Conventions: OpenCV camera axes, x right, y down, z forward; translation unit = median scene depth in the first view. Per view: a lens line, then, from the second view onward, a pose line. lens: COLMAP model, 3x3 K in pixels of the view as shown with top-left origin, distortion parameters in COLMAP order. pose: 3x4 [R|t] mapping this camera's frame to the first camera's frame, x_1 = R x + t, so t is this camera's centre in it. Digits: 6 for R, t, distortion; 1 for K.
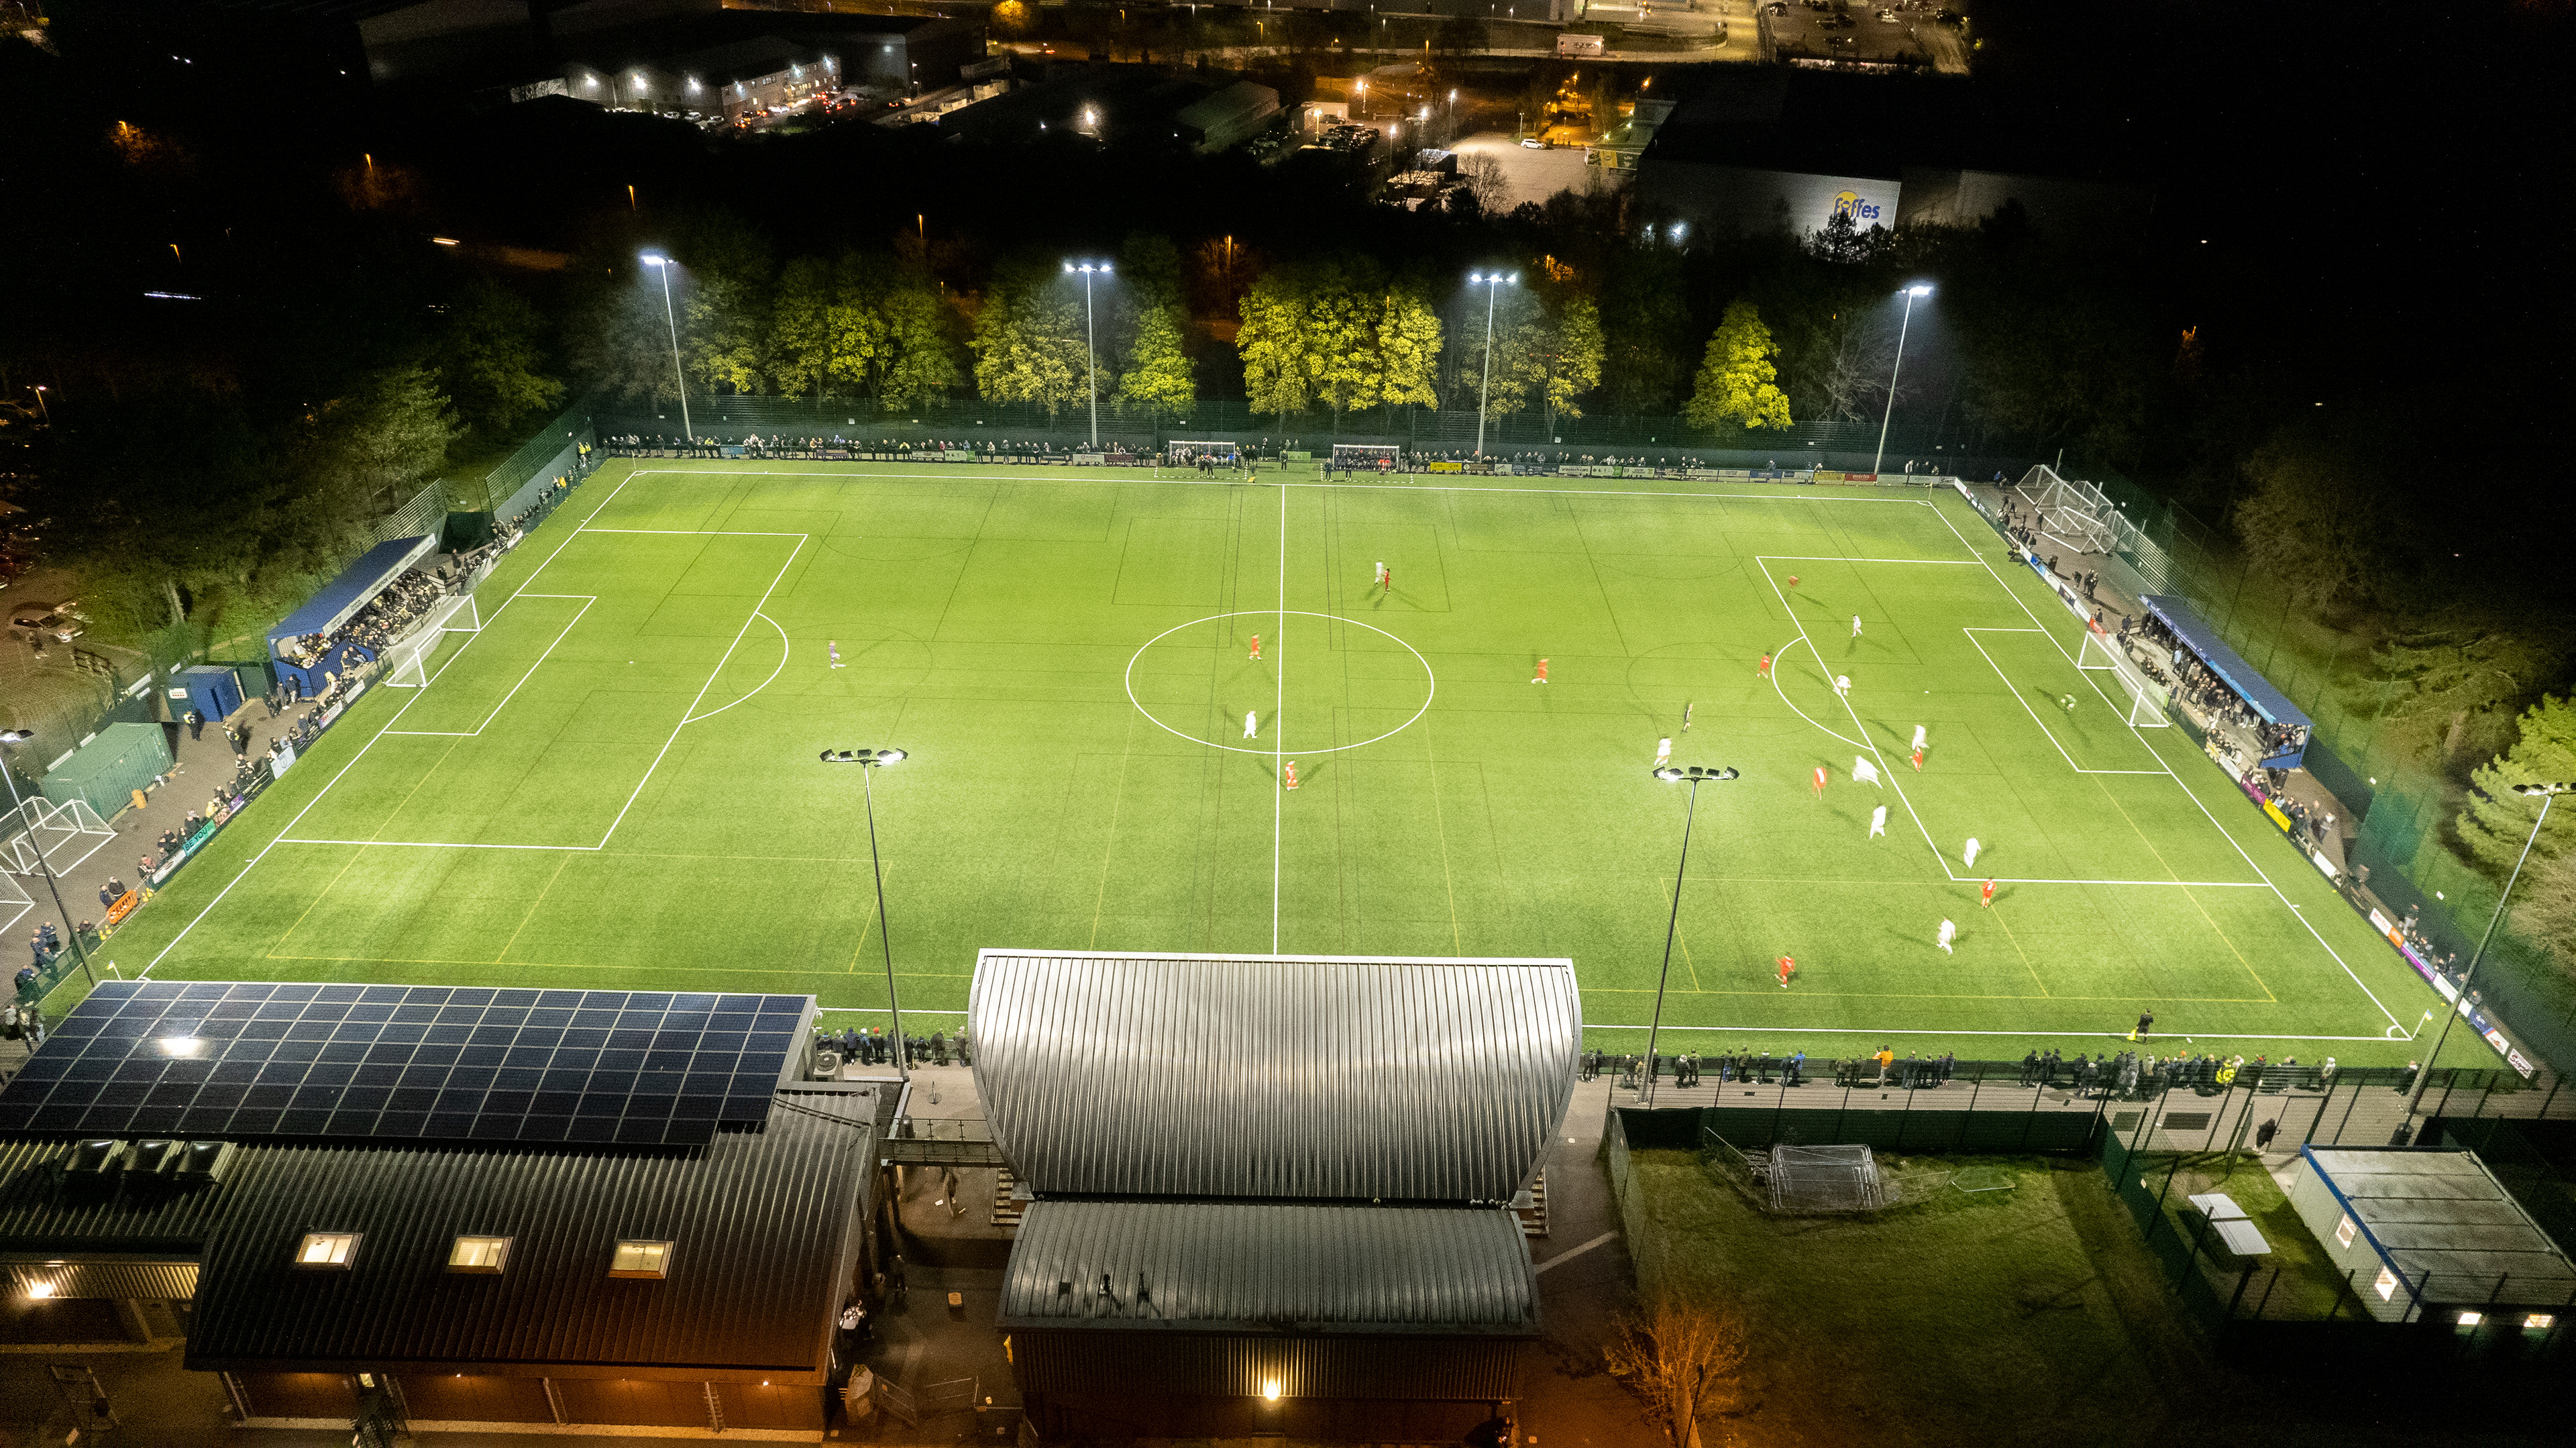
lens RADIAL K [[1659.7, 0, 1288.0], [0, 1659.7, 724.0], [0, 0, 1]] dist [-0.087023, 0.079899]
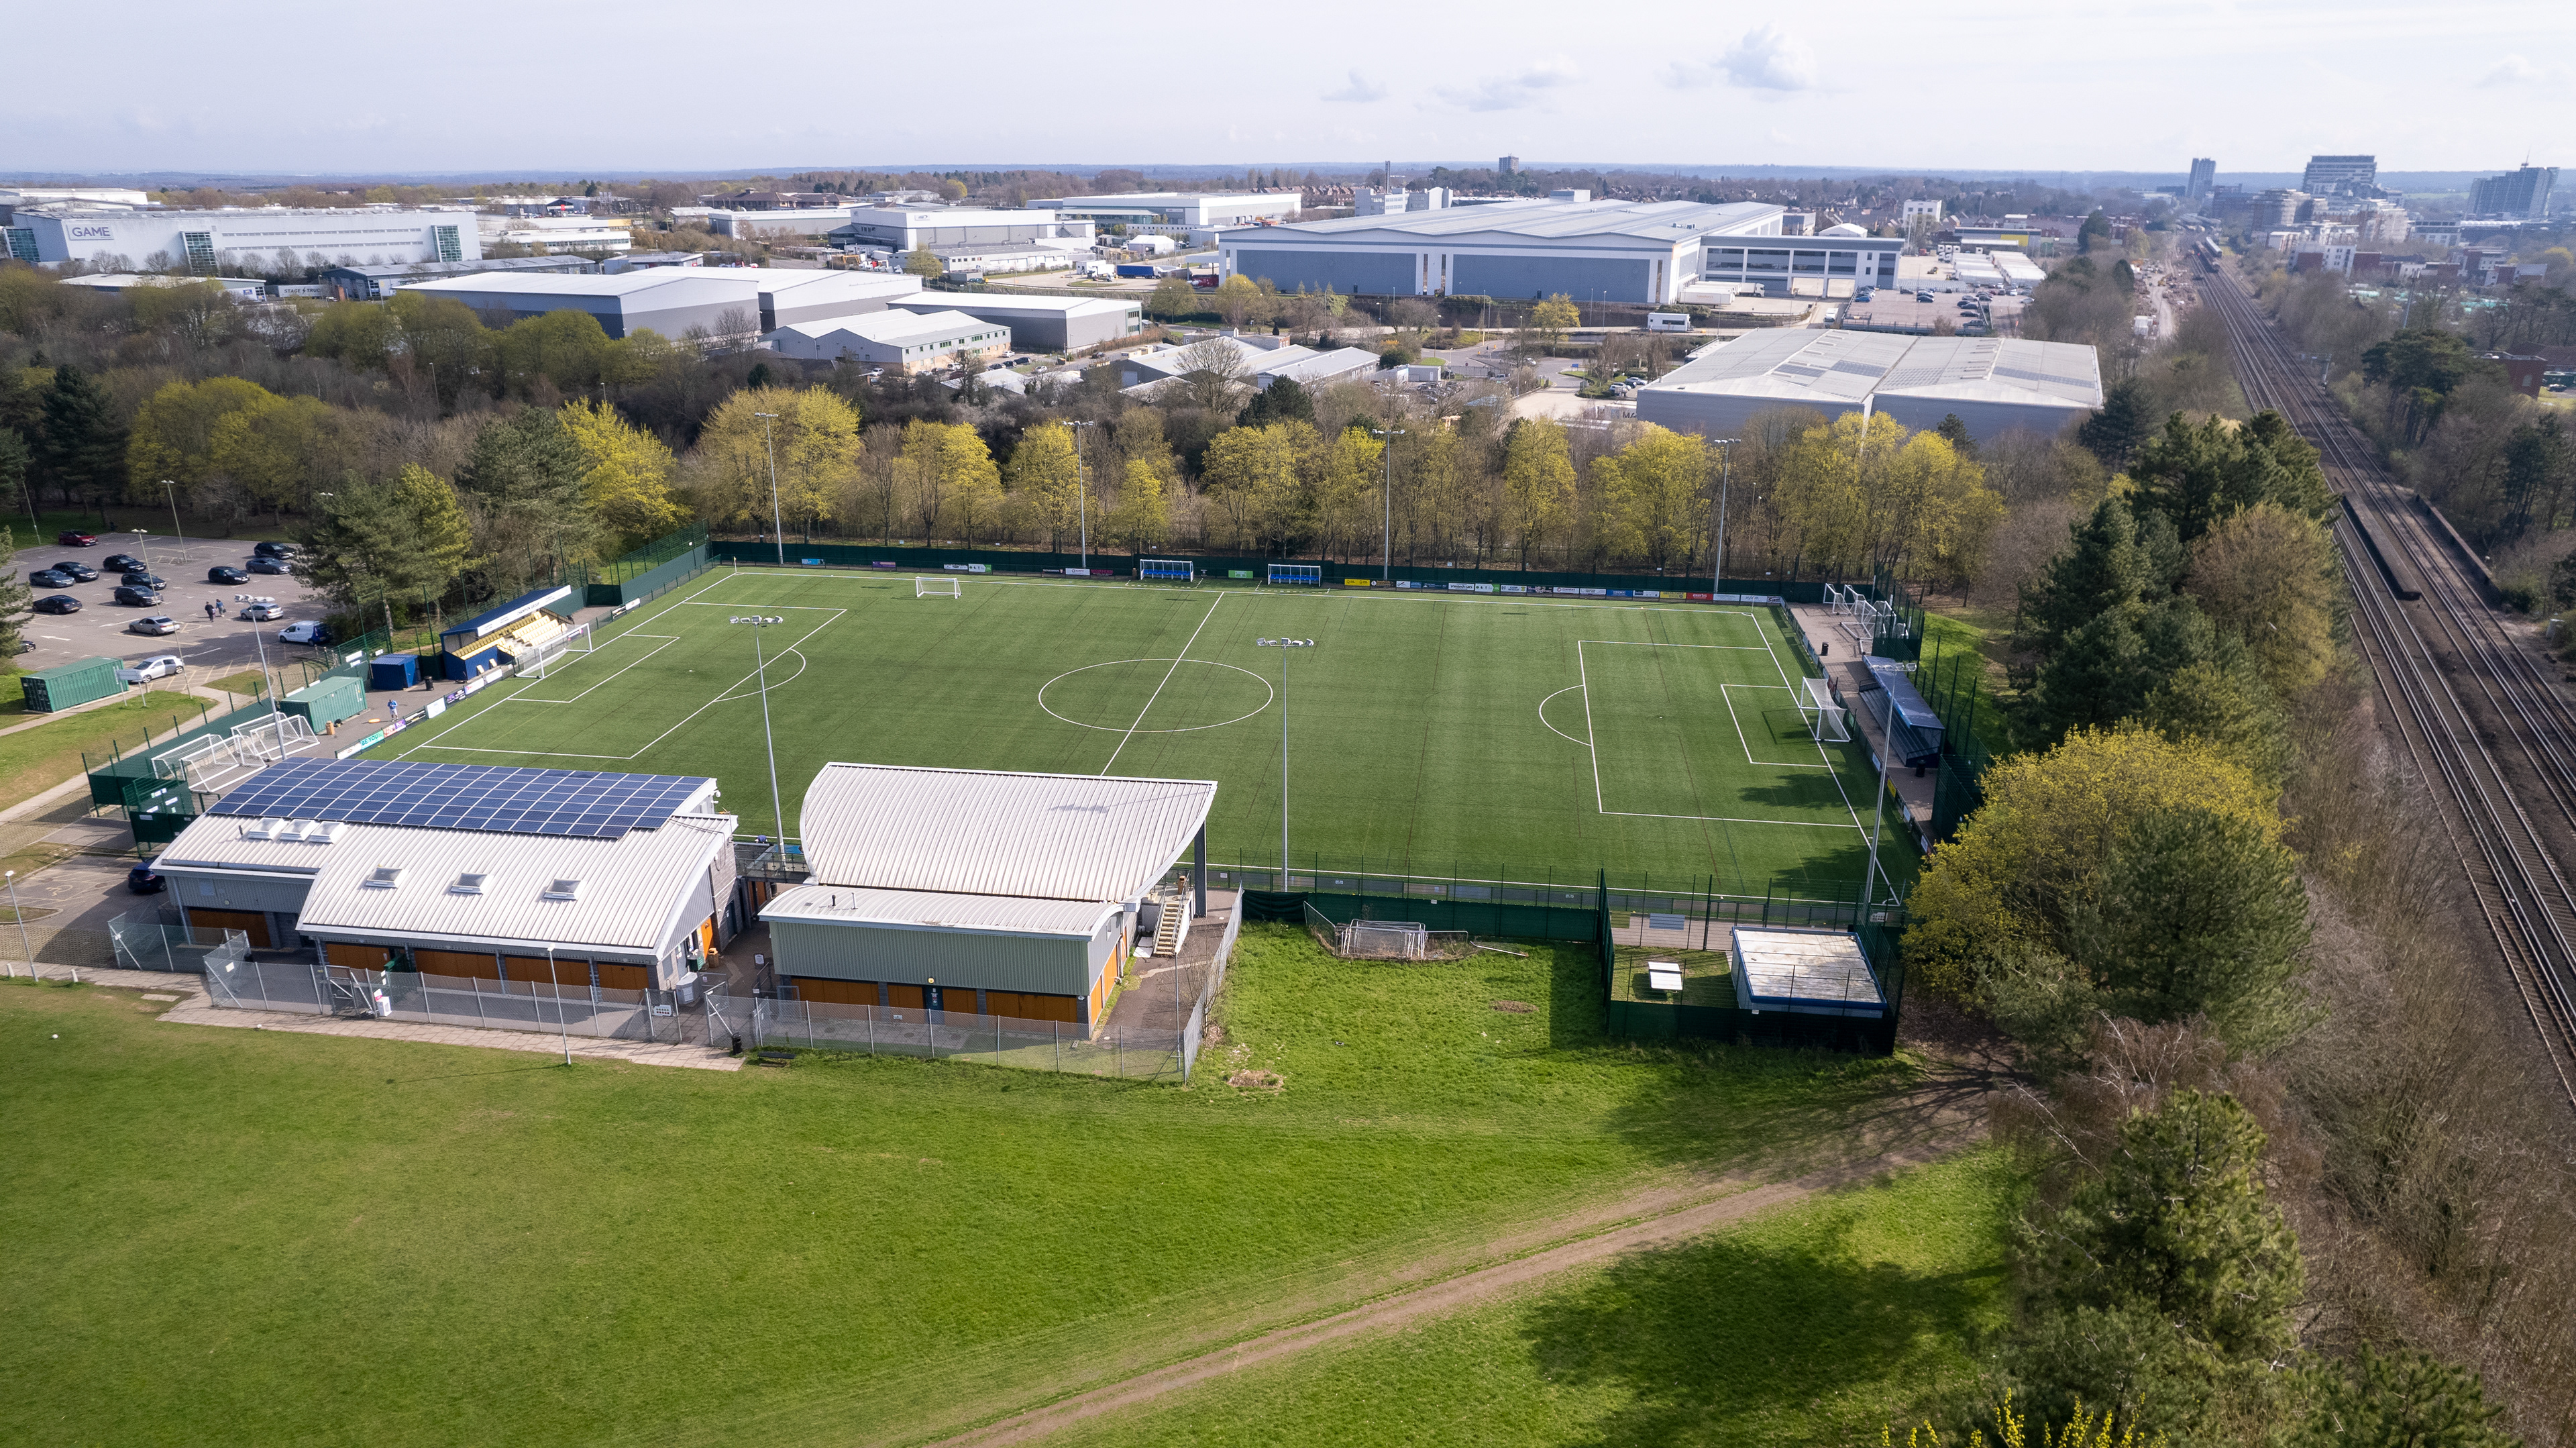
lens RADIAL K [[1659.7, 0, 1288.0], [0, 1659.7, 724.0], [0, 0, 1]] dist [-0.087023, 0.079899]
pose [[0.992058, 0.026190, -0.123026, 0.202279], [-0.046983, 0.984445, -0.169292, 0.164988], [0.116679, 0.173728, 0.977857, -0.210627]]
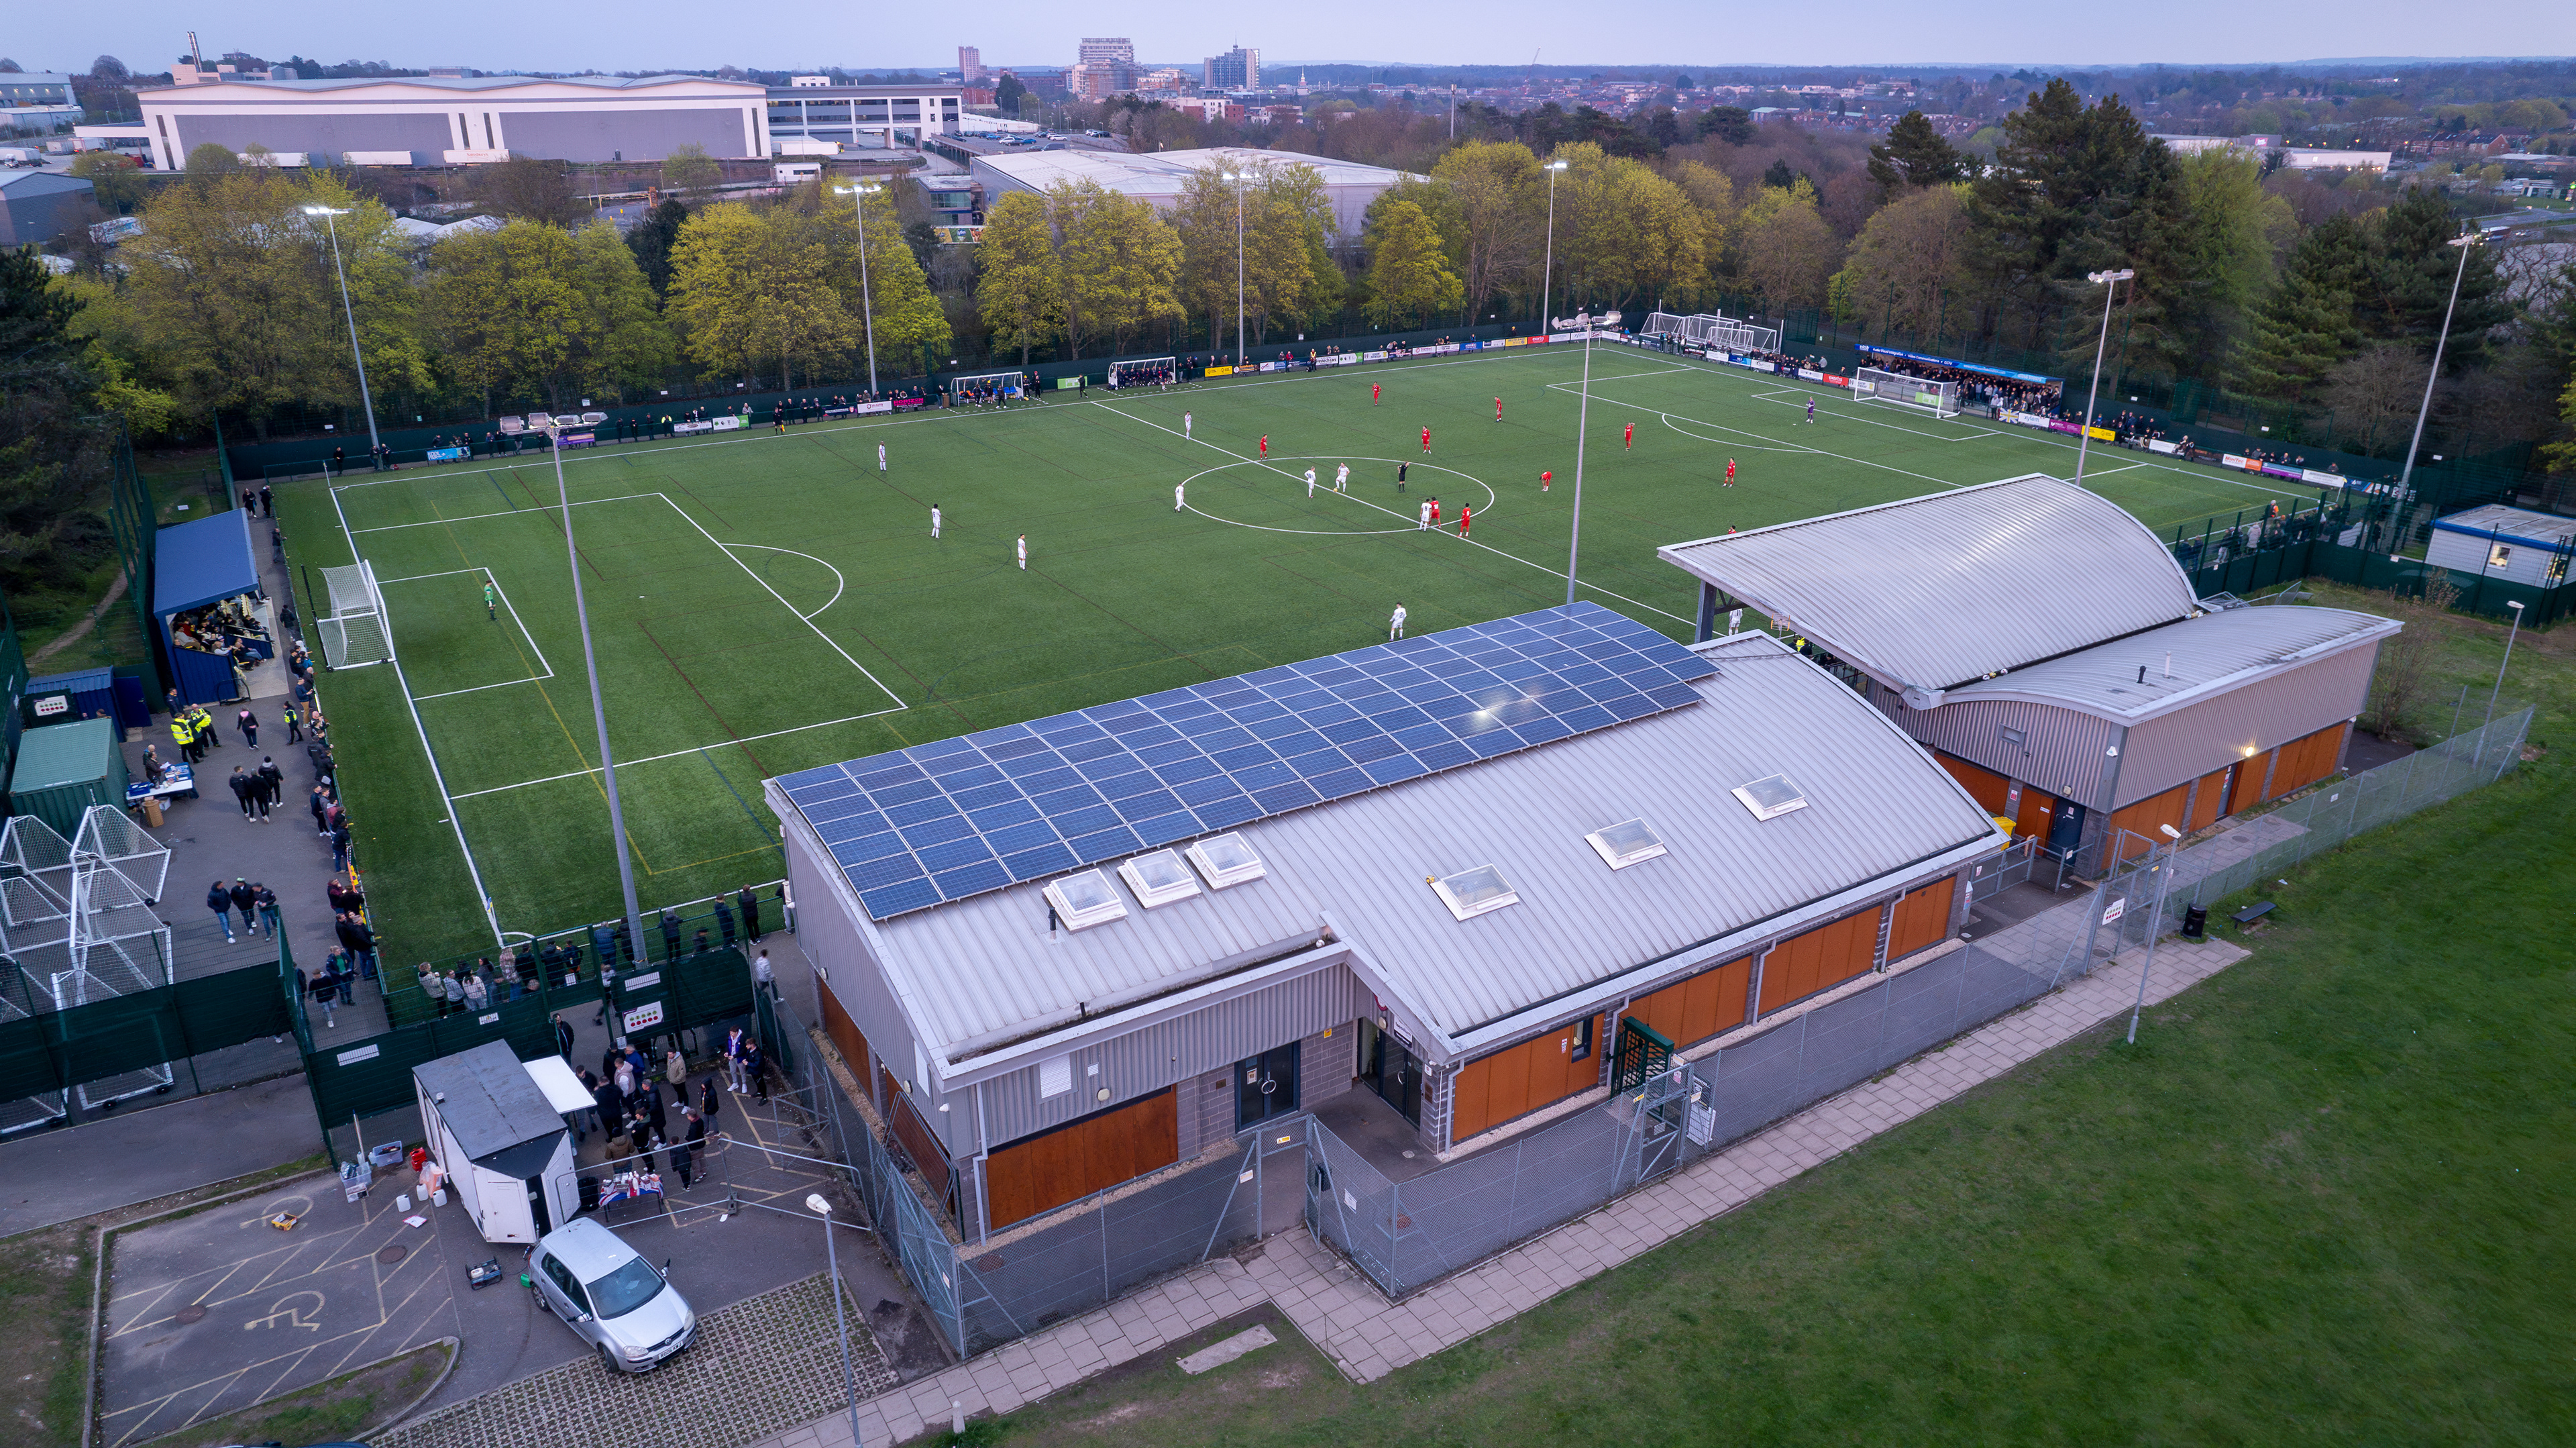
lens RADIAL K [[1659.7, 0, 1288.0], [0, 1659.7, 724.0], [0, 0, 1]] dist [-0.087023, 0.079899]
pose [[0.840144, -0.216979, 0.497070, -0.416431], [0.272939, 0.961124, -0.041774, 0.104906], [-0.468682, 0.170766, 0.866704, 0.148378]]
